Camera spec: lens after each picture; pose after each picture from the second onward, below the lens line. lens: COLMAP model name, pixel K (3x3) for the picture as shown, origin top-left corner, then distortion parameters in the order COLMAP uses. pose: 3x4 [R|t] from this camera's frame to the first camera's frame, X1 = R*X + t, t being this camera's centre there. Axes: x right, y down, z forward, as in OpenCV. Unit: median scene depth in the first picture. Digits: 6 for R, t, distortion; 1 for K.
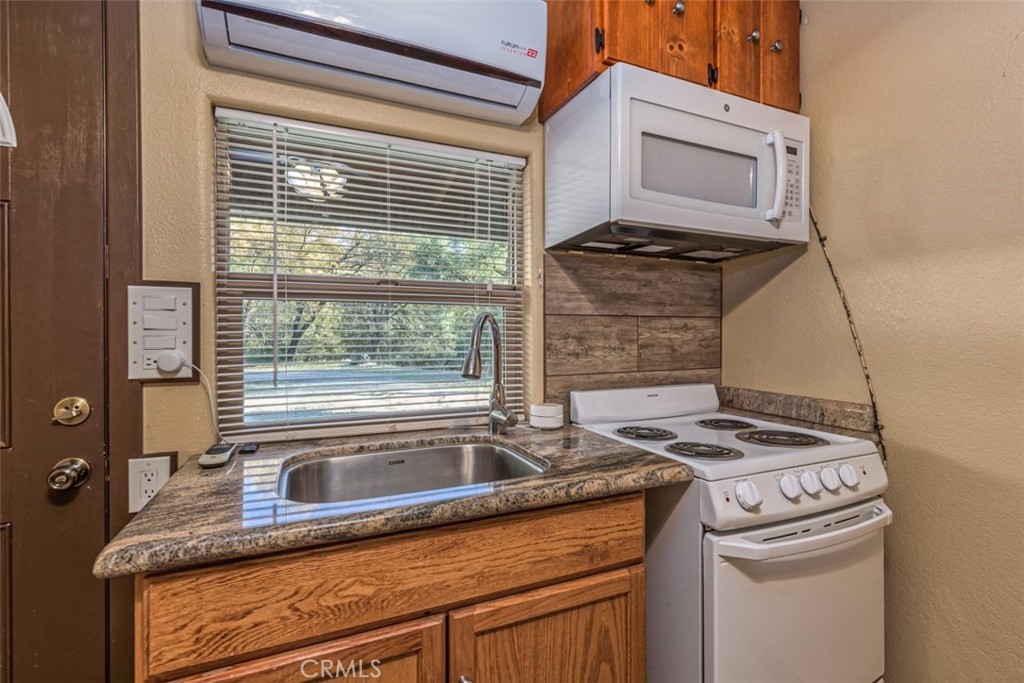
lens RADIAL K [[469.2, 0, 513.8], [0, 469.2, 336.8], [0, 0, 1]] dist [-0.000615, 0.000046]
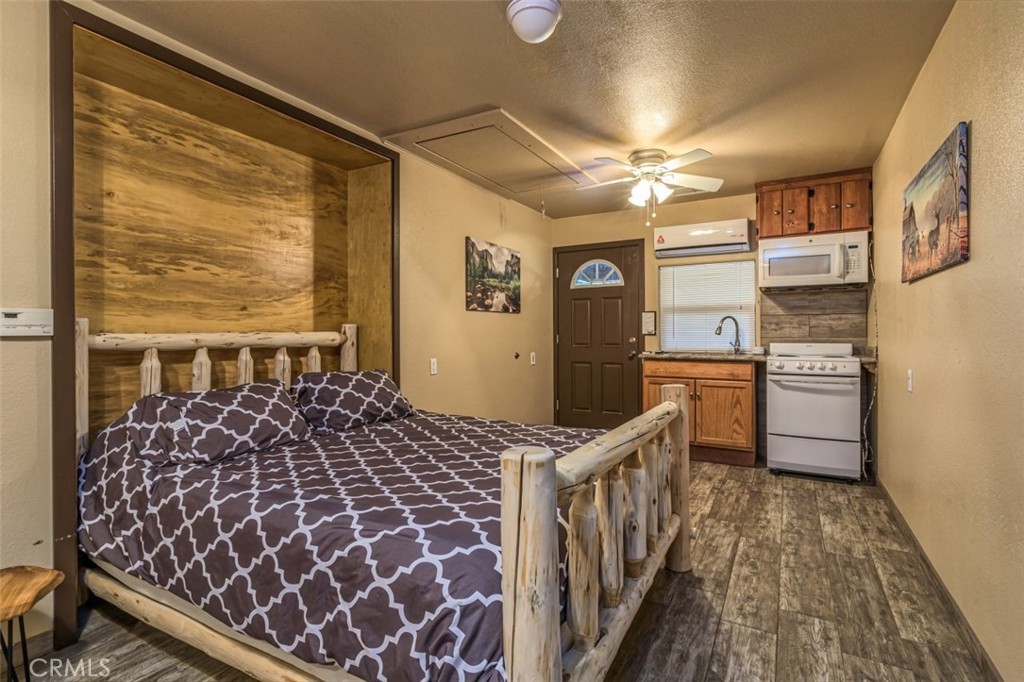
lens RADIAL K [[495.5, 0, 514.1], [0, 495.5, 338.0], [0, 0, 1]] dist [-0.001039, -0.000036]
pose [[0.593676, 0.003937, -0.804695, 1.517371], [-0.003606, 0.999991, 0.002233, 0.083216], [0.804696, 0.001576, 0.593685, -1.876312]]
